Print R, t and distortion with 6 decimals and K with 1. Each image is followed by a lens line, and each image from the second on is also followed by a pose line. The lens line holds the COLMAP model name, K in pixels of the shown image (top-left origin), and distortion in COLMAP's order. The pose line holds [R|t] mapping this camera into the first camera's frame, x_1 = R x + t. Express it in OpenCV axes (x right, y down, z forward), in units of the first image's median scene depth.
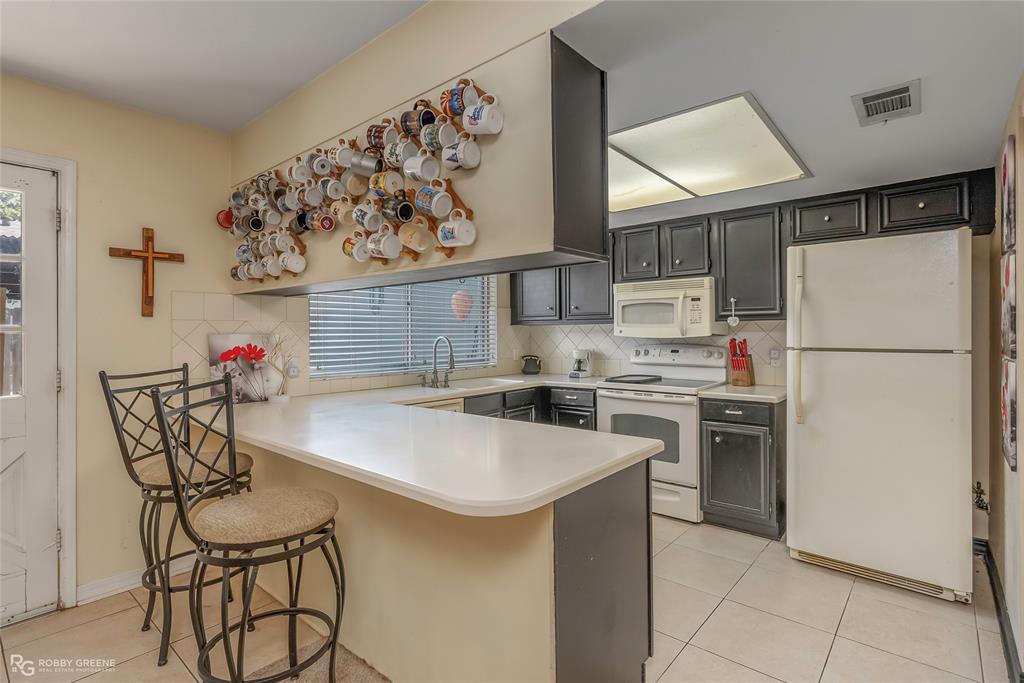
lens RADIAL K [[501.2, 0, 515.0], [0, 501.2, 333.7], [0, 0, 1]] dist [-0.005437, 0.004232]
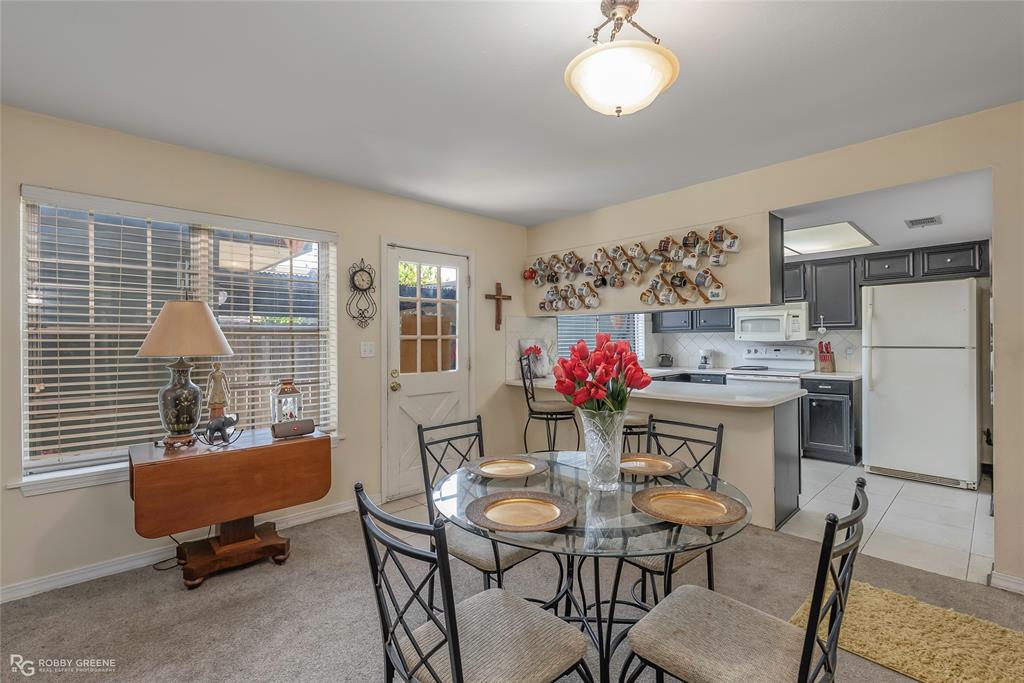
lens RADIAL K [[474.0, 0, 516.3], [0, 474.0, 339.9], [0, 0, 1]] dist [0.000982, 0.002251]
pose [[0.995894, -0.003403, -0.090467, -0.396534], [0.003440, 0.999994, 0.000256, 0.001407], [0.090465, -0.000566, 0.995899, -0.584734]]
